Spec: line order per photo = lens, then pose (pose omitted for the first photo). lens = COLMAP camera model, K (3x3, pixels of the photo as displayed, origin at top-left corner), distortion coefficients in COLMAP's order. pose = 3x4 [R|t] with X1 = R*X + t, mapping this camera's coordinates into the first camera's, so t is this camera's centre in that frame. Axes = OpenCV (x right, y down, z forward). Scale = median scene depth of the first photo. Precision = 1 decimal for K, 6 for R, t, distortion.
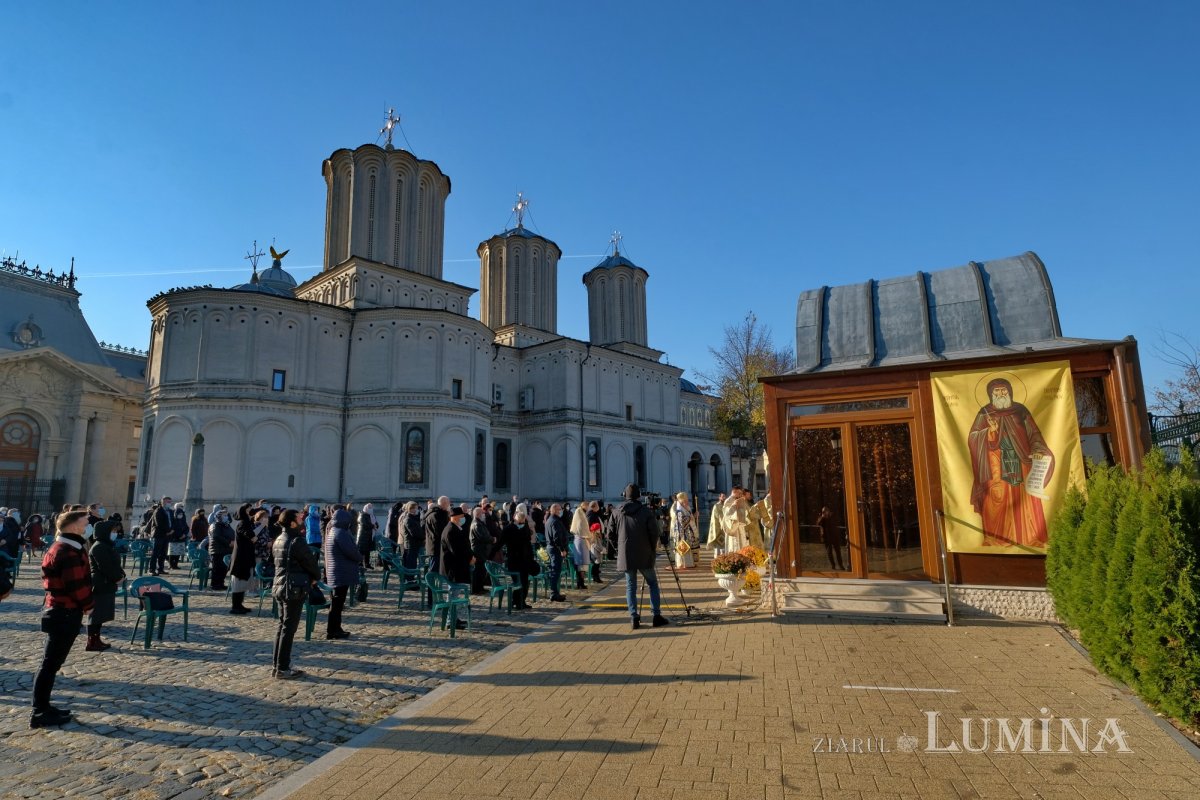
lens RADIAL K [[642.9, 0, 600.0], [0, 642.9, 400.0], [0, 0, 1]] dist [-0.000119, 0.000189]
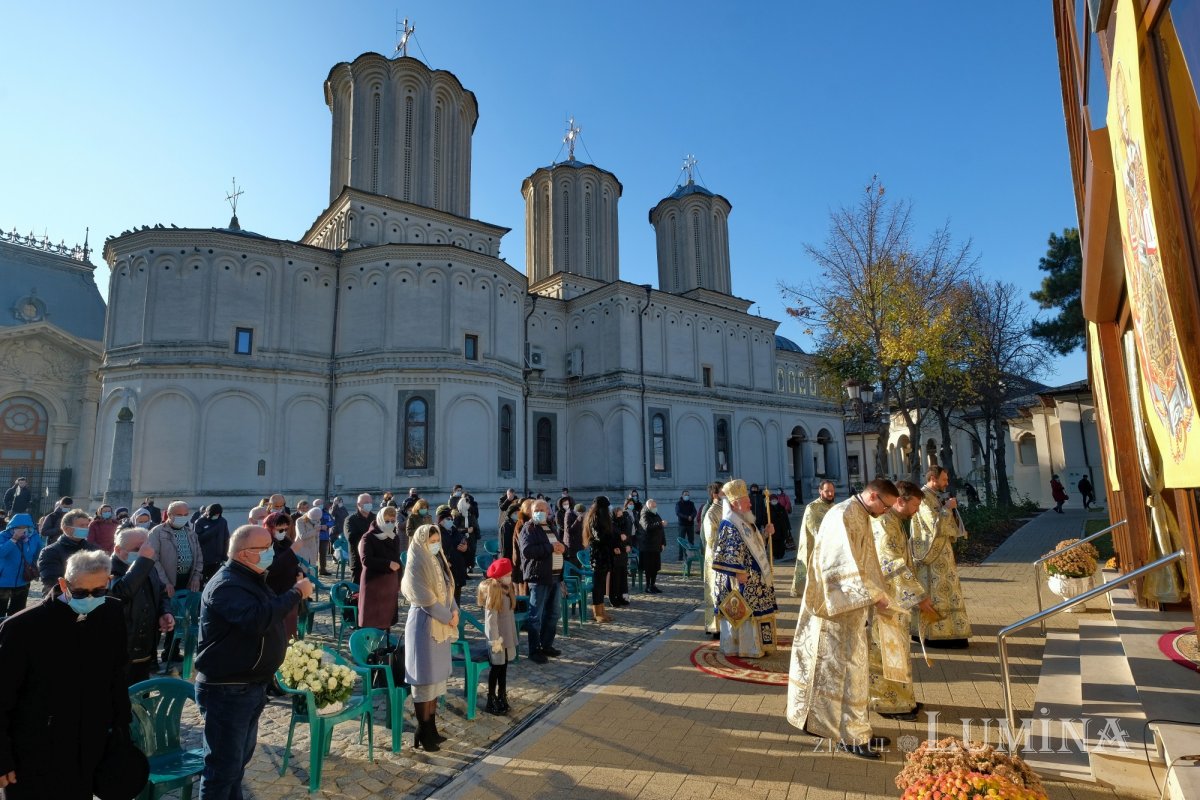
lens RADIAL K [[642.9, 0, 600.0], [0, 642.9, 400.0], [0, 0, 1]] dist [-0.000119, 0.000189]
pose [[0.986663, -0.027065, -0.160512, 0.049562], [0.030547, 0.999348, 0.019261, 0.034634], [0.159886, -0.023907, 0.986846, 0.248318]]
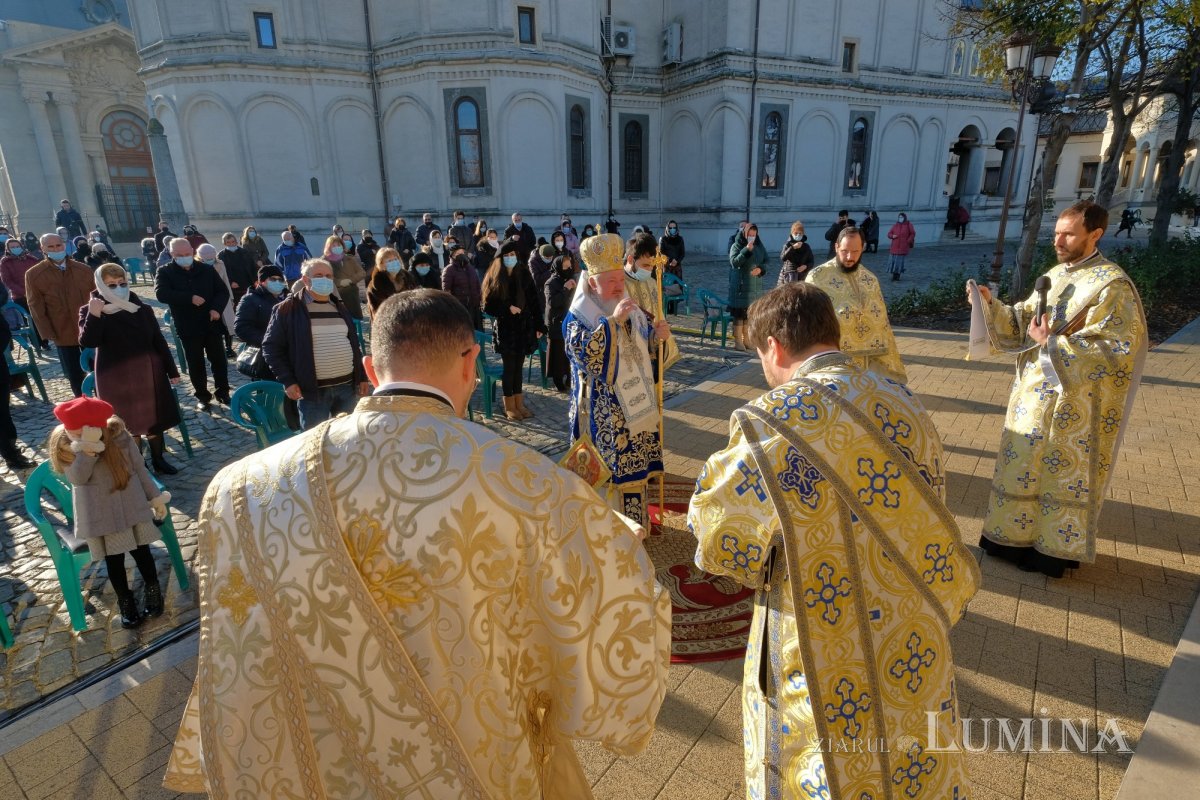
lens RADIAL K [[635.9, 0, 603.0], [0, 635.9, 401.5], [0, 0, 1]] dist [0.002306, 0.000287]
pose [[0.926892, 0.109003, -0.359152, 0.096156], [0.061674, 0.899659, 0.432216, 0.045475], [0.370227, -0.422768, 0.827163, 0.356365]]
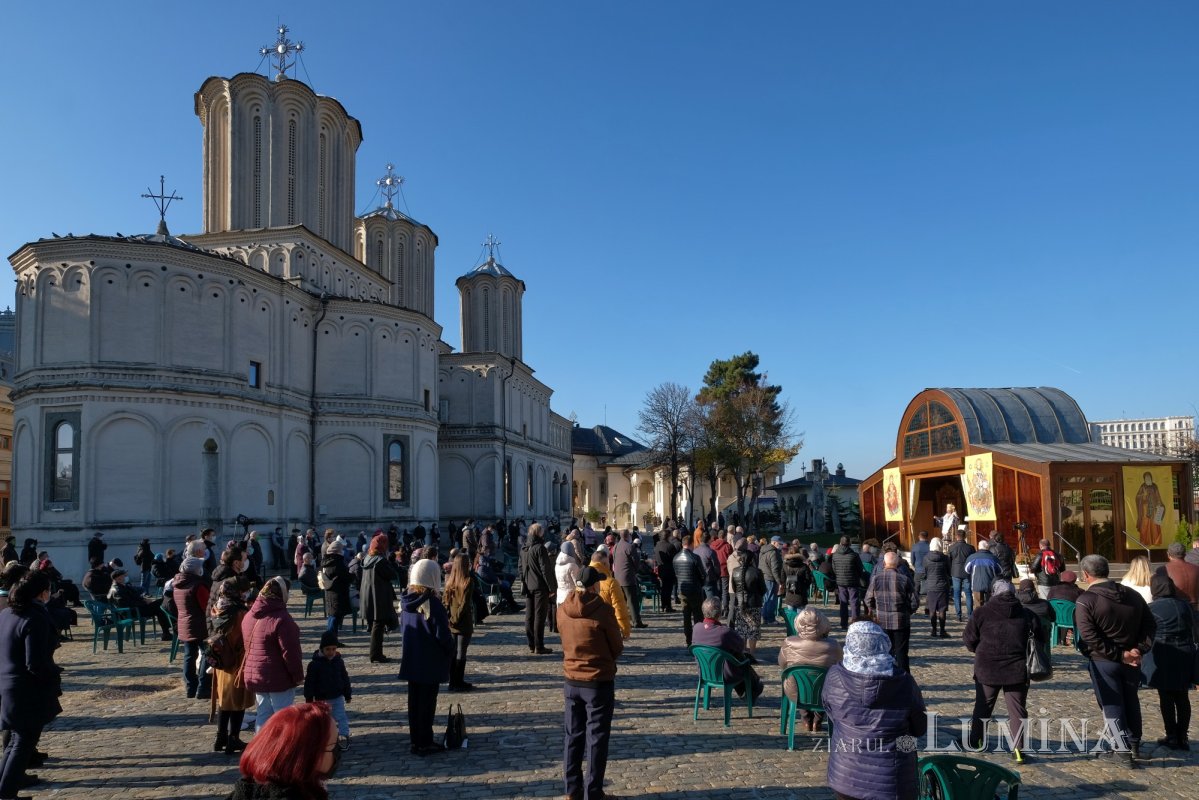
lens RADIAL K [[709.3, 0, 618.6], [0, 709.3, 479.7], [0, 0, 1]] dist [-0.003331, -0.000839]
pose [[0.838752, 0.029257, 0.543726, -0.515237], [-0.087312, 0.992861, 0.081263, -0.010258], [-0.537467, -0.115633, 0.835319, -0.012333]]
